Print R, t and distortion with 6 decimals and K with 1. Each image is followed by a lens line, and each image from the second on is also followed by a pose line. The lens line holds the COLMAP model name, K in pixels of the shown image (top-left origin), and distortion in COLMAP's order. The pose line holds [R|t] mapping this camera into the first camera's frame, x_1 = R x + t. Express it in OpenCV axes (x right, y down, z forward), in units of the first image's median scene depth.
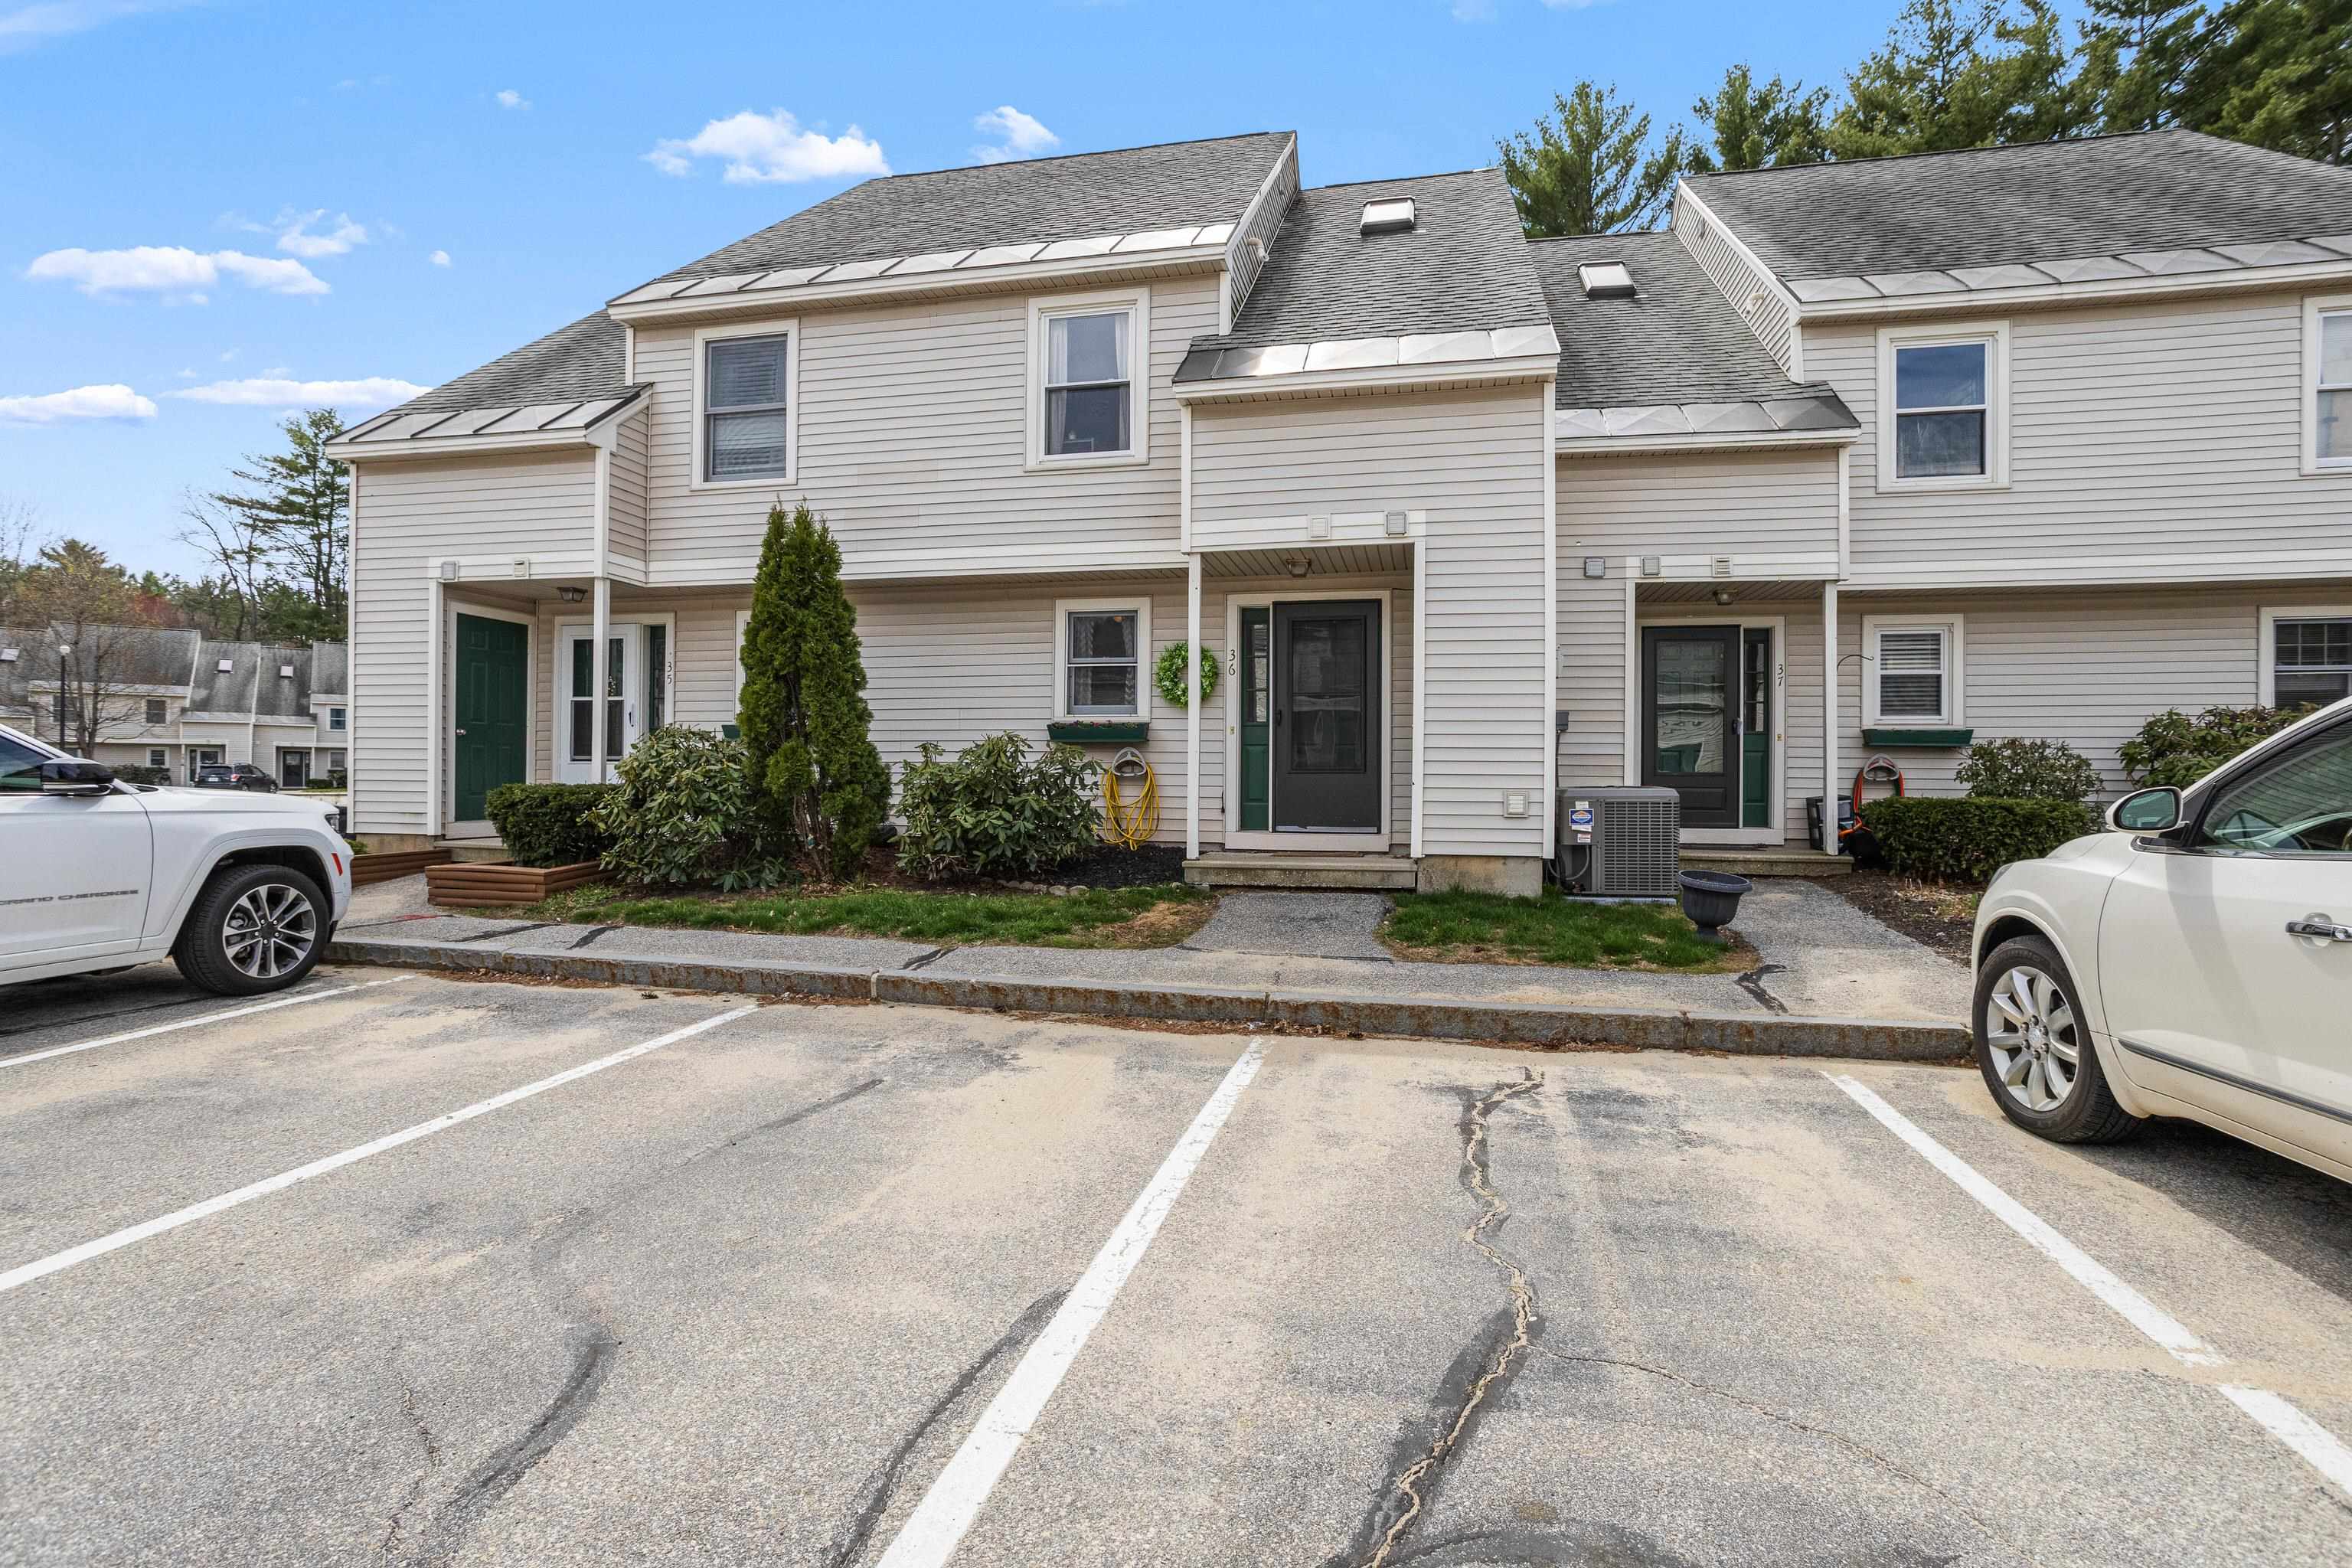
lens RADIAL K [[1146.1, 0, 1178.6], [0, 1146.1, 782.0], [0, 0, 1]] dist [-0.000088, 0.008489]
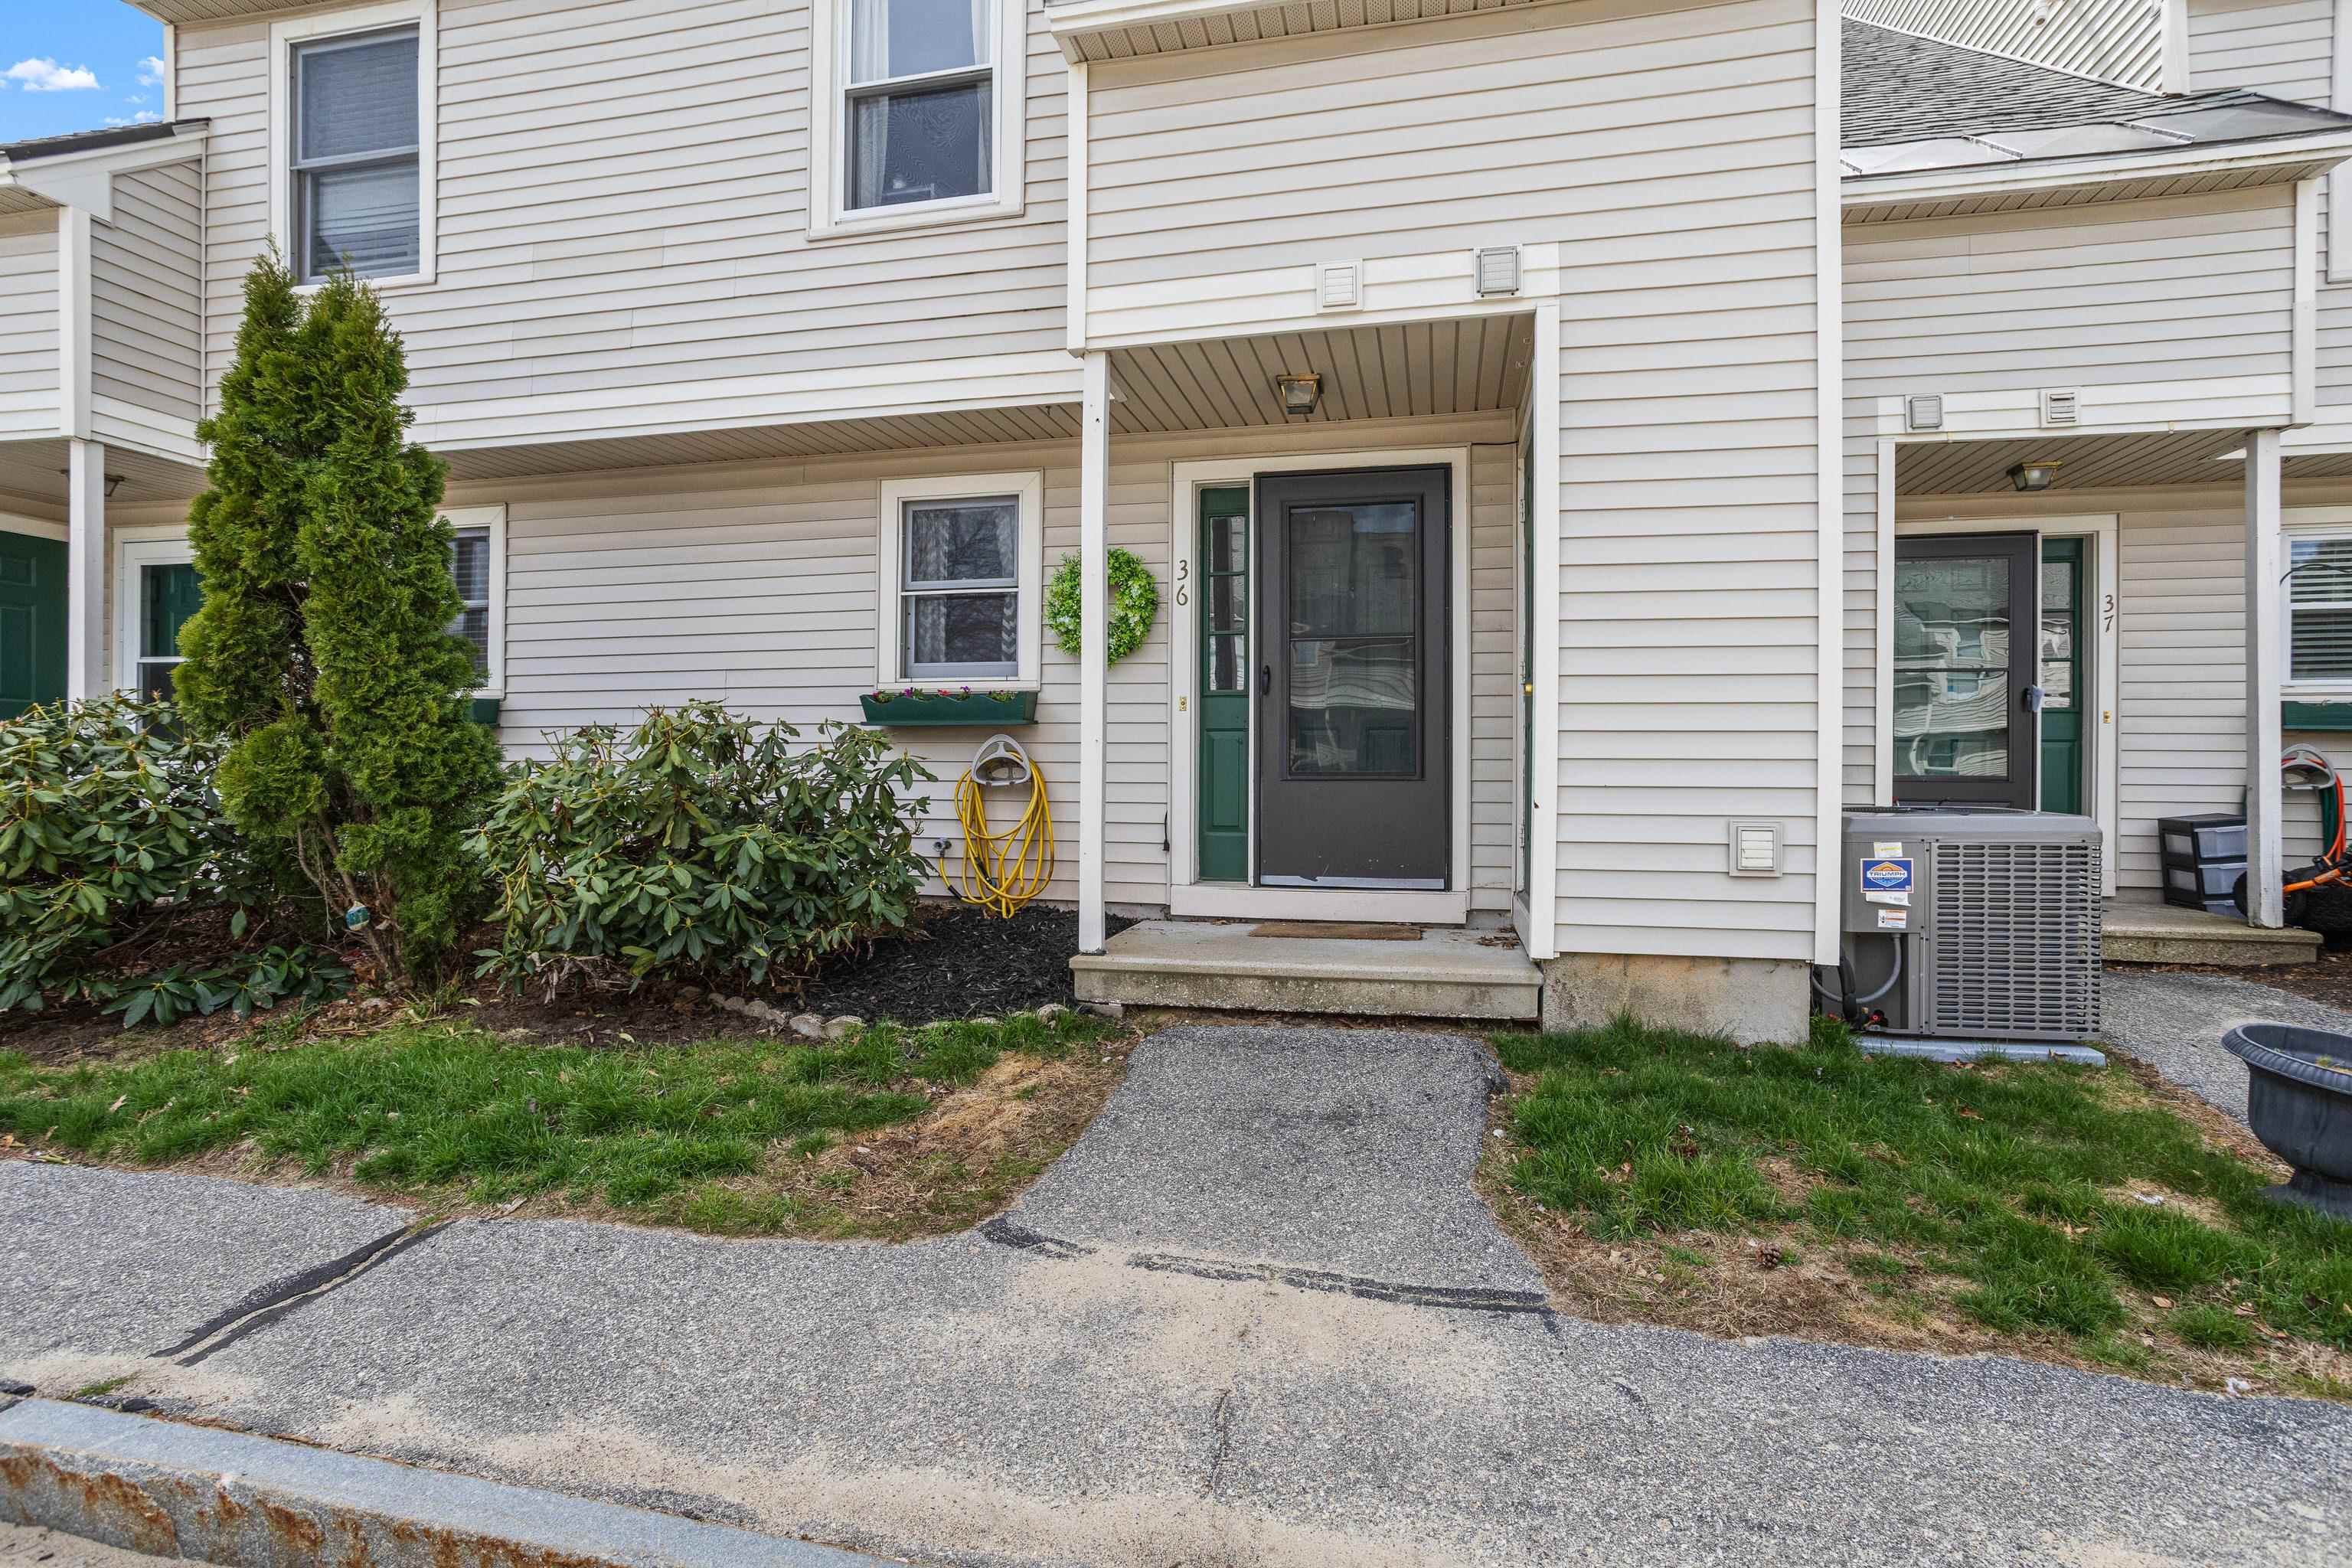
lens RADIAL K [[1146.1, 0, 1176.8], [0, 1146.1, 771.4], [0, 0, 1]] dist [-0.000088, 0.008489]
pose [[0.999927, -0.001488, -0.012006, 0.052009], [0.001447, 0.999993, -0.003410, -0.010295], [0.012011, 0.003392, 0.999922, 0.451941]]
